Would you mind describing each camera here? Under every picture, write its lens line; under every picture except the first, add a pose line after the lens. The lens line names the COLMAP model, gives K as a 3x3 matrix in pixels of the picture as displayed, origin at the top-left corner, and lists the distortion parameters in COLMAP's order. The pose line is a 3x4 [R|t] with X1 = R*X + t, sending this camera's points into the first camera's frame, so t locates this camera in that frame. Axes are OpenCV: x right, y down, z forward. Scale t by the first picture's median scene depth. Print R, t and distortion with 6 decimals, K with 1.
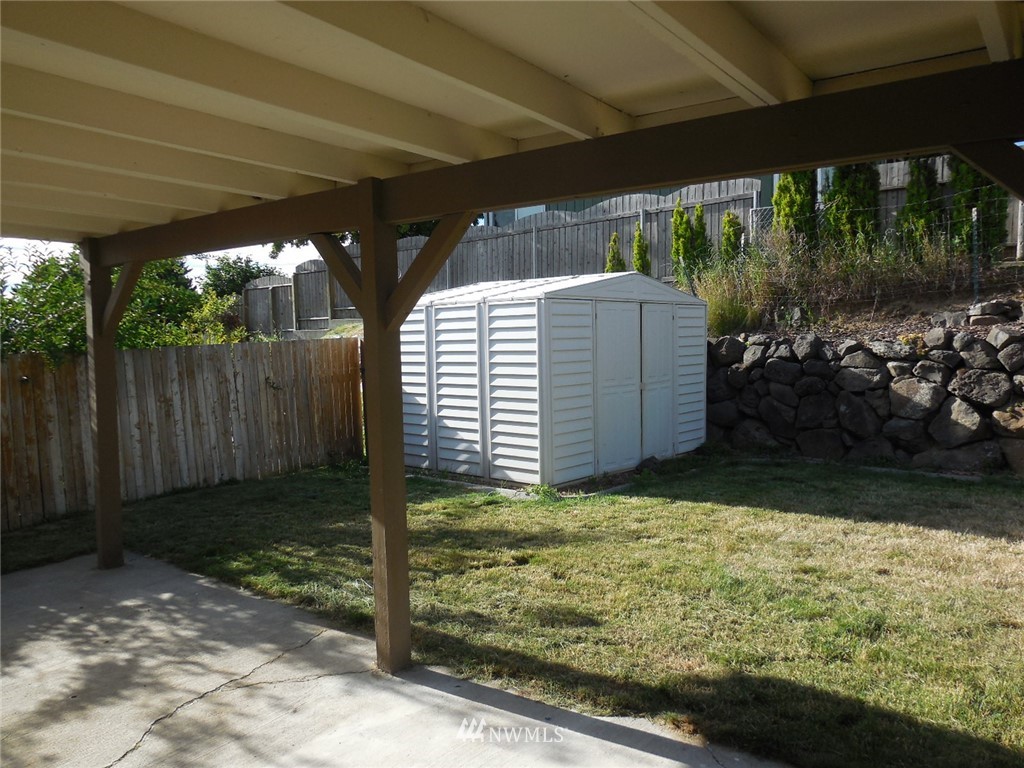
lens RADIAL K [[757.8, 0, 515.7], [0, 757.8, 383.6], [0, 0, 1]] dist [0.002735, 0.005006]
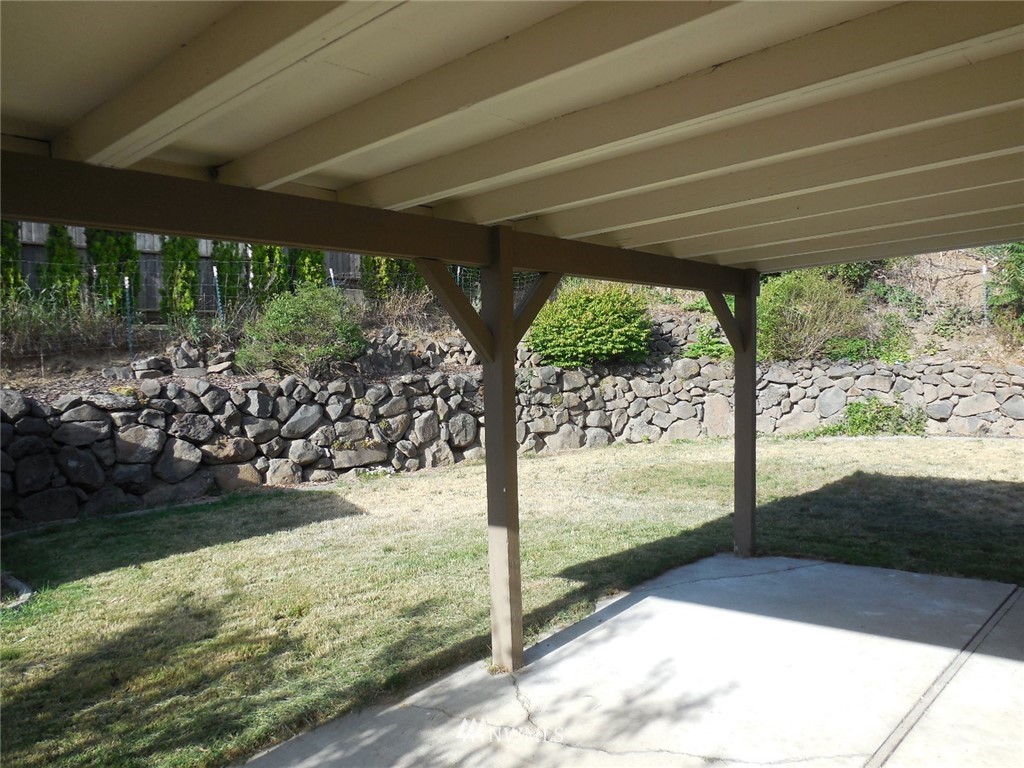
lens RADIAL K [[757.8, 0, 515.7], [0, 757.8, 383.6], [0, 0, 1]] dist [0.002735, 0.005006]
pose [[0.096382, -0.015487, 0.995224, -0.522006], [0.104483, 0.994512, 0.005357, -0.016954], [-0.989845, 0.103468, 0.097471, 0.348330]]
